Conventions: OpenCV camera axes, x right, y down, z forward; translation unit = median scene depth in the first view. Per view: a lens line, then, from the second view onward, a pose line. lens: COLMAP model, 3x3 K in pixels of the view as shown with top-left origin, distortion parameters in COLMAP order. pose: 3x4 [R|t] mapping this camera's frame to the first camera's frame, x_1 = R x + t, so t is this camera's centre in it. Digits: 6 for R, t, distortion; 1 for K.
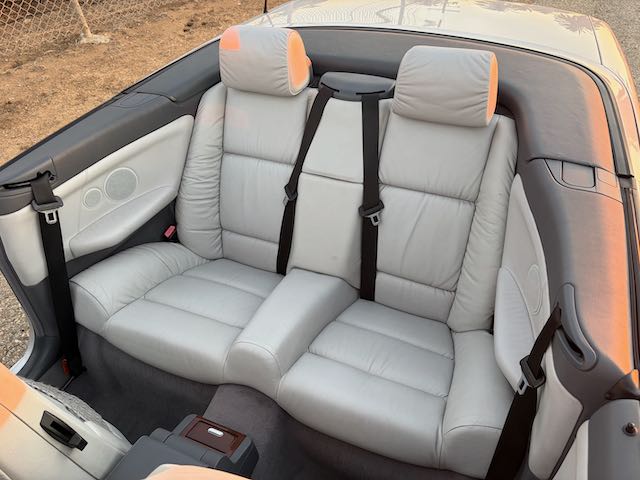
lens RADIAL K [[486.1, 0, 317.2], [0, 486.1, 244.0], [0, 0, 1]] dist [0.029586, -0.043789]
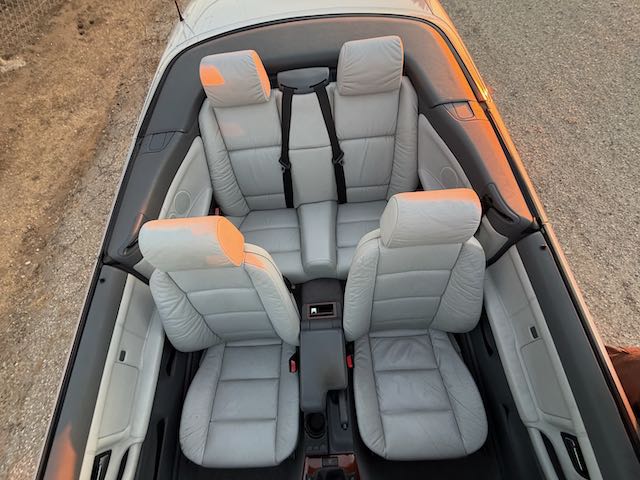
lens RADIAL K [[252.5, 0, 320.0], [0, 252.5, 240.0], [0, 0, 1]] dist [-0.004677, -0.000126]
pose [[0.885810, -0.430280, 0.173782, -0.219072], [0.323519, 0.841094, 0.433470, -0.230721], [-0.332680, -0.327750, 0.884253, 0.152826]]
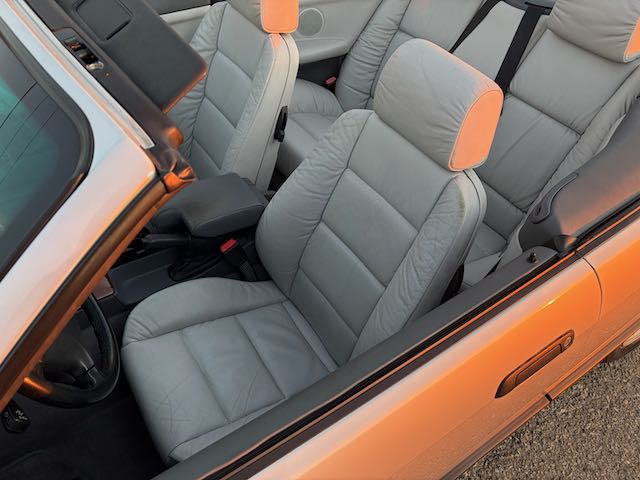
lens RADIAL K [[486.1, 0, 317.2], [0, 486.1, 244.0], [0, 0, 1]] dist [0.029586, -0.043789]
pose [[0.837888, 0.447693, -0.312273, 0.262779], [-0.416307, 0.894150, 0.164875, 0.174618], [0.353033, -0.008145, 0.935575, -0.167523]]
